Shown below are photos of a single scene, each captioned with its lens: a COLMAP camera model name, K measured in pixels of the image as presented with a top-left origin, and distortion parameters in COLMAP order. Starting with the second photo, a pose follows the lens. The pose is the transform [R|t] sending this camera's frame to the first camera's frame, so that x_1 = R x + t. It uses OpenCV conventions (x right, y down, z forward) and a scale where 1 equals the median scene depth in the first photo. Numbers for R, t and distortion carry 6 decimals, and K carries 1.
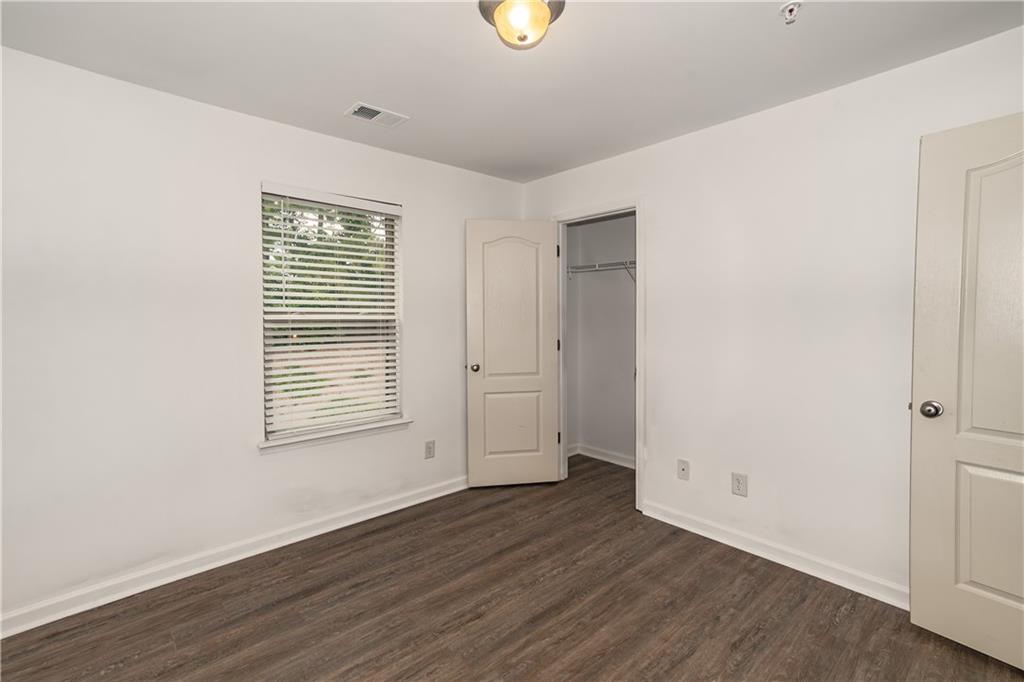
lens RADIAL K [[478.9, 0, 511.0], [0, 478.9, 318.0], [0, 0, 1]] dist [-0.000087, 0.012428]
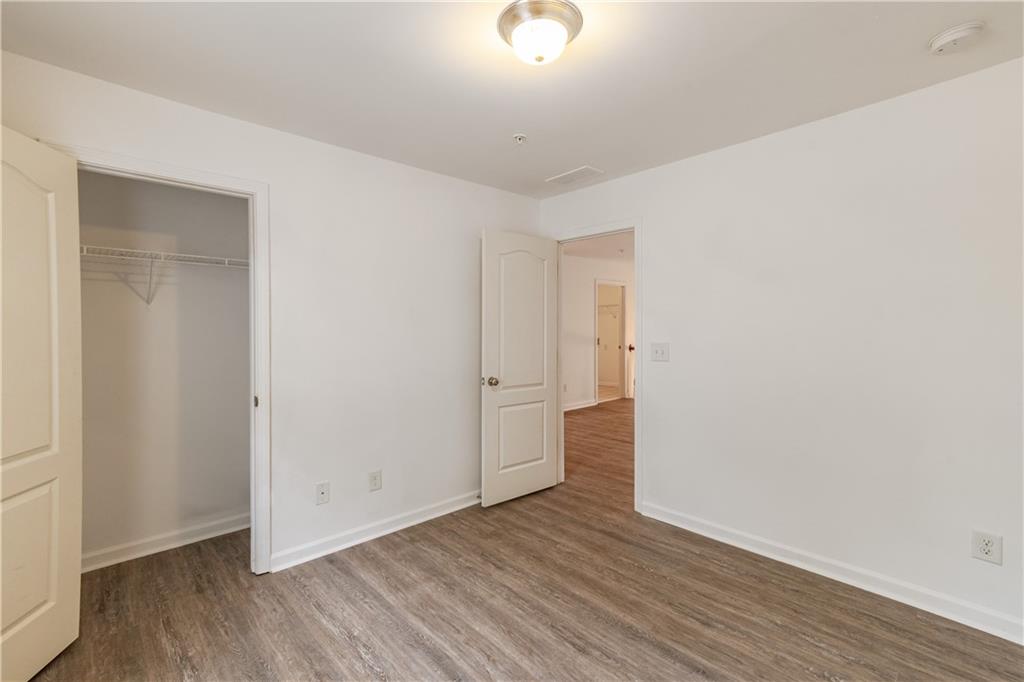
lens RADIAL K [[439.1, 0, 538.4], [0, 439.1, 337.8], [0, 0, 1]] dist [0.000054, 0.005817]
pose [[-0.039228, -0.017323, 0.999080, -0.596552], [0.012158, 0.999767, 0.017812, 0.000860], [-0.999156, 0.012846, -0.039009, 0.704444]]
